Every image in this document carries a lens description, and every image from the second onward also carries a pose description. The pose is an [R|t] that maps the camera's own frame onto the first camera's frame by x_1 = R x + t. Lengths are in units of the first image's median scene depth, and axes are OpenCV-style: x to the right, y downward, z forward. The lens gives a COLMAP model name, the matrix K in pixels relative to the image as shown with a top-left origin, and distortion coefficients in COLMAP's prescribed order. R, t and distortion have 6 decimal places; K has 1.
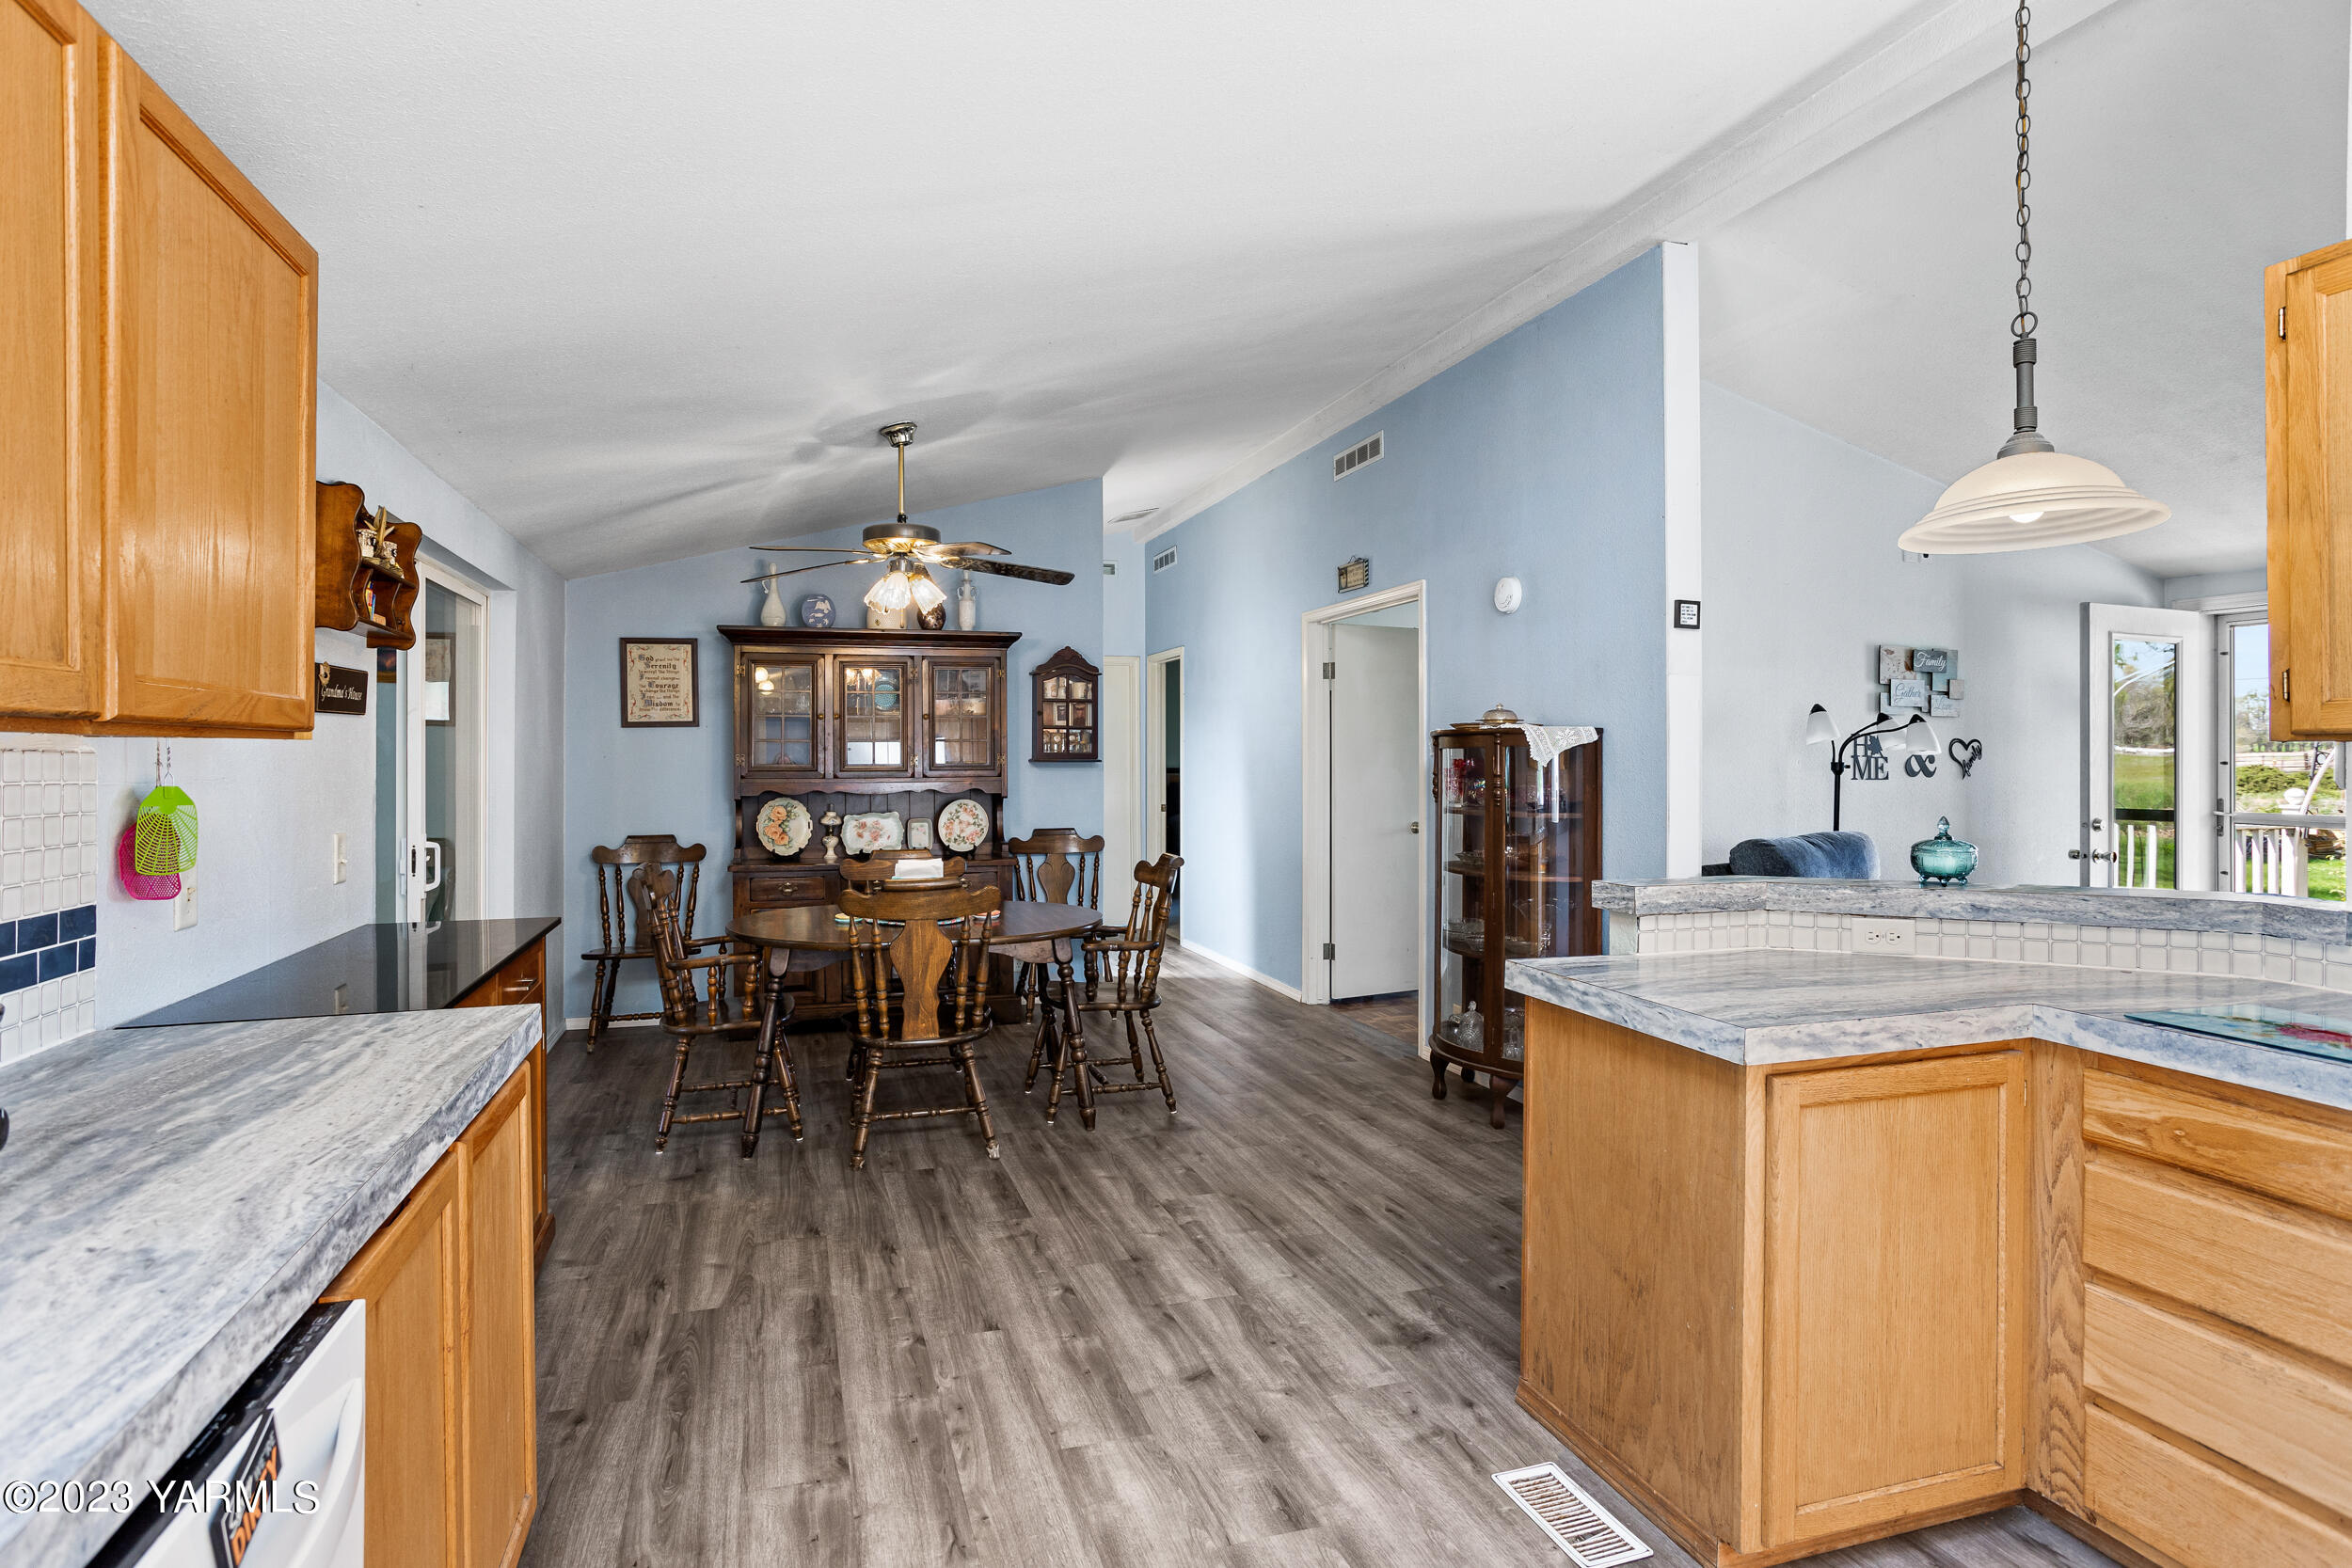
lens RADIAL K [[1243.8, 0, 1176.3], [0, 1243.8, 754.4], [0, 0, 1]] dist [-0.053081, 0.034809]
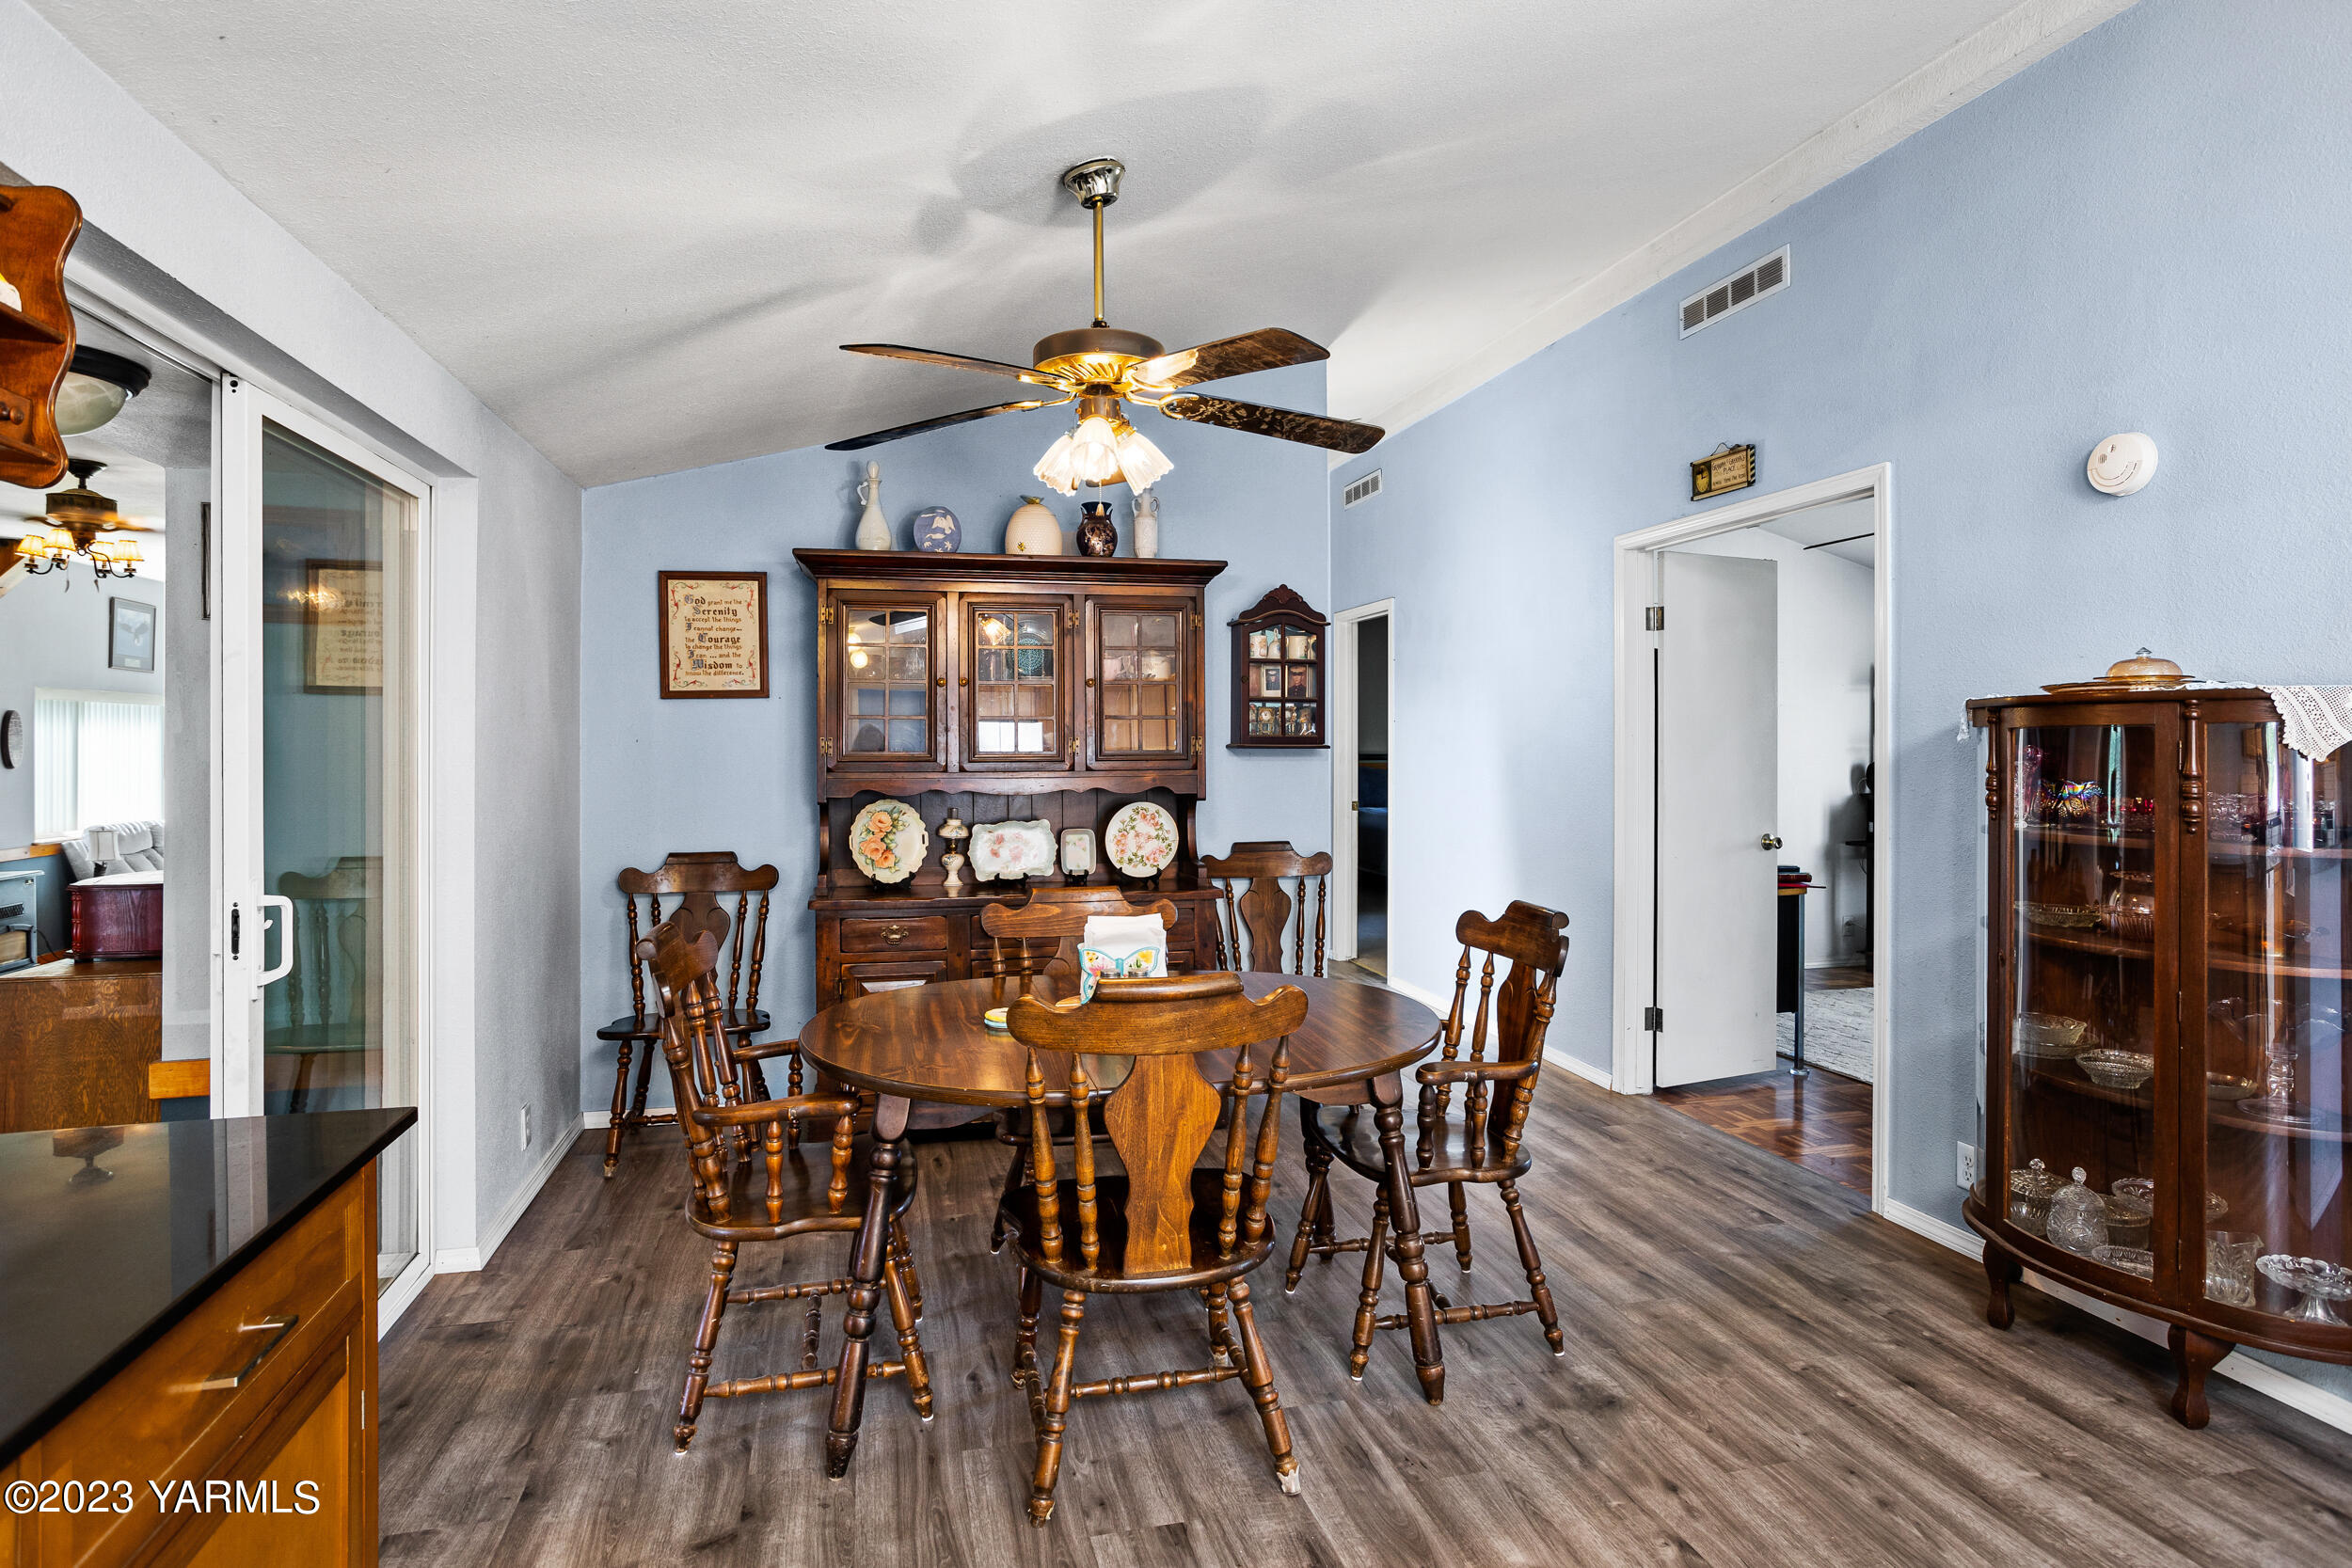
lens RADIAL K [[1253.7, 0, 1174.8], [0, 1253.7, 744.4], [0, 0, 1]] dist [-0.055025, 0.035505]
pose [[0.997545, 0.001363, -0.070018, -0.130309], [-0.001057, 0.999990, 0.004406, 0.000840], [0.070023, -0.004321, 0.997536, 0.377794]]
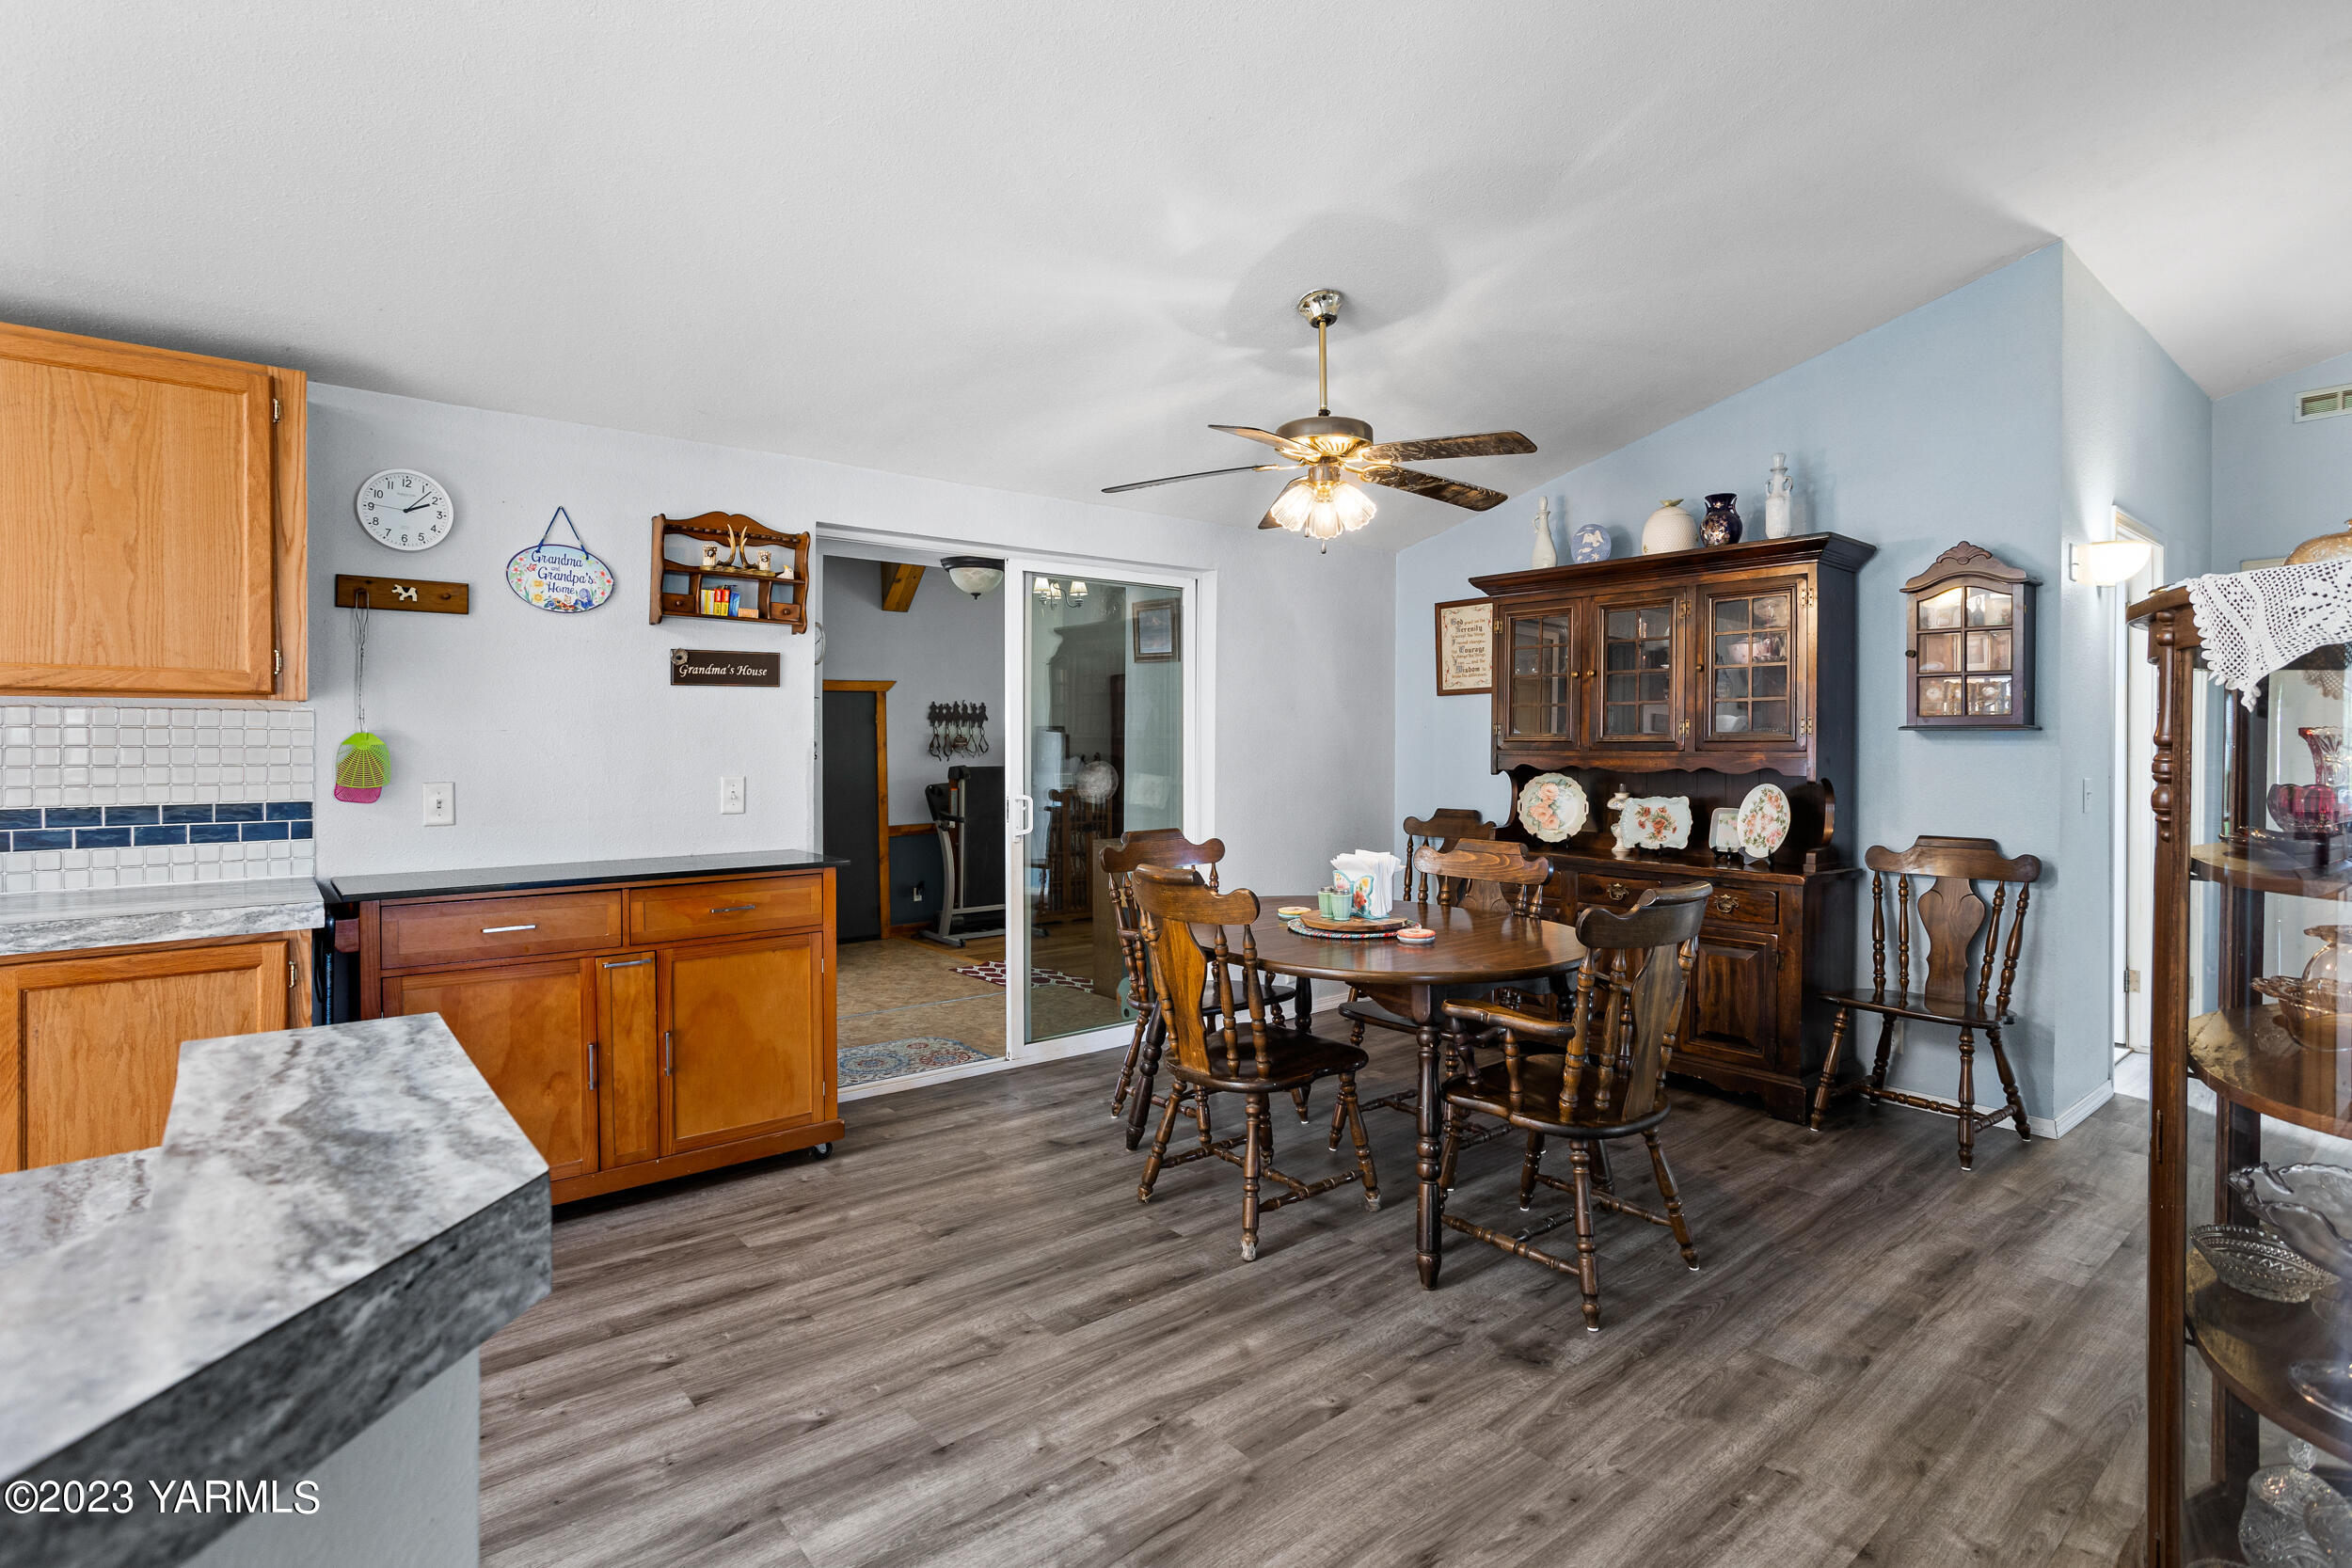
lens RADIAL K [[1153.8, 0, 1187.5], [0, 1153.8, 749.2], [0, 0, 1]] dist [-0.047330, 0.024945]
pose [[0.374573, 0.009282, -0.927151, 0.380224], [-0.000443, 0.999952, 0.009832, 0.013343], [0.927197, -0.003272, 0.374559, 0.577908]]
